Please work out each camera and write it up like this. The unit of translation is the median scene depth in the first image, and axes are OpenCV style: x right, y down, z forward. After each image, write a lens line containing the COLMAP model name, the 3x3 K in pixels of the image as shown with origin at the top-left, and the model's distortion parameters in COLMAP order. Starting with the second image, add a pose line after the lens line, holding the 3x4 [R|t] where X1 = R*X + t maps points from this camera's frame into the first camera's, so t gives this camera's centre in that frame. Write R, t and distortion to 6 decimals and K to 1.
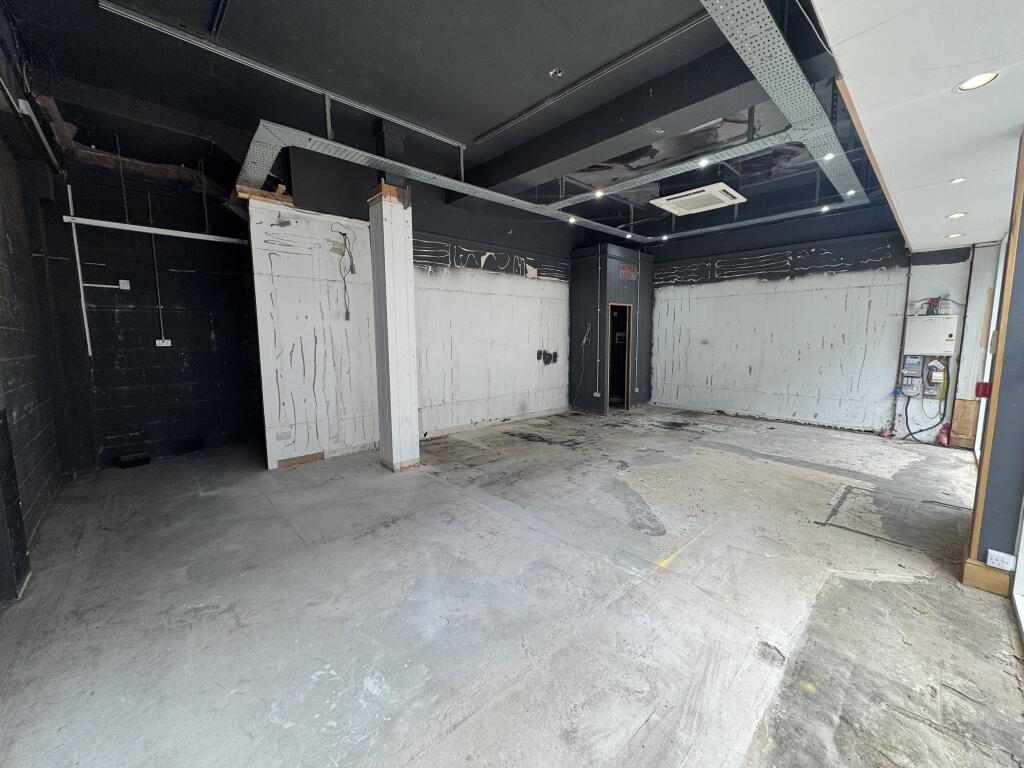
lens RADIAL K [[407.5, 0, 511.6], [0, 407.5, 381.6], [0, 0, 1]] dist [-0.002759, 0.000314]
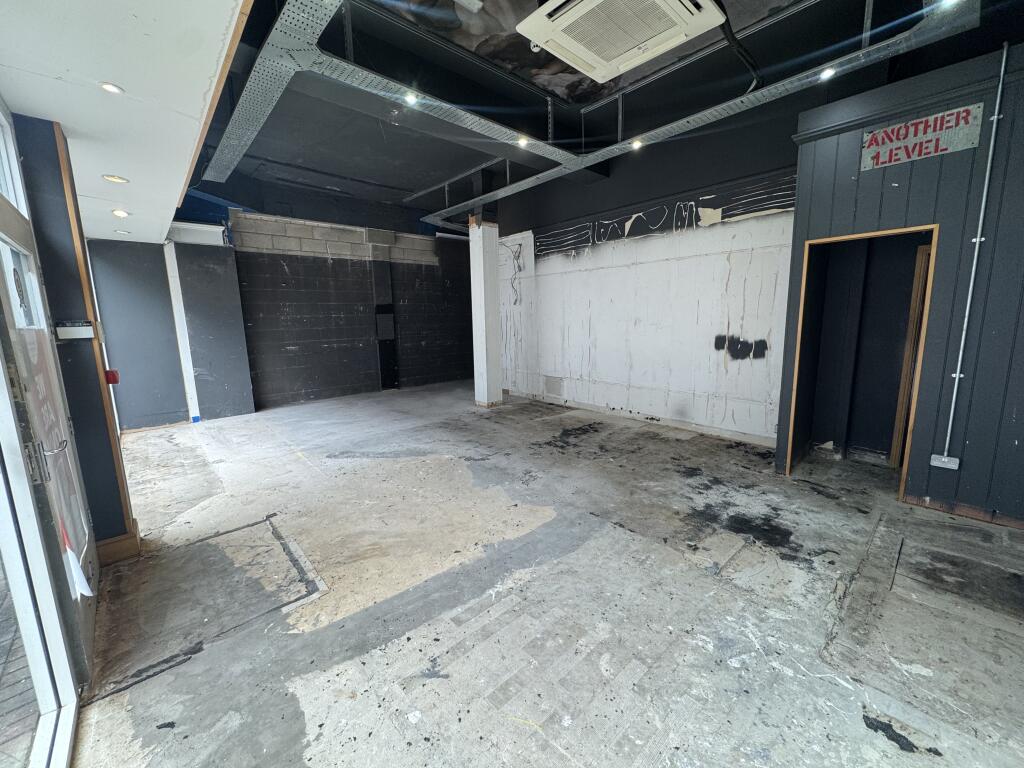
lens RADIAL K [[407.5, 0, 511.6], [0, 407.5, 381.6], [0, 0, 1]] dist [-0.002759, 0.000314]
pose [[-0.018146, 0.163648, -0.986352, 1.063248], [-0.093496, 0.981914, 0.164631, -0.116765], [0.995454, 0.095207, -0.002517, 0.990853]]
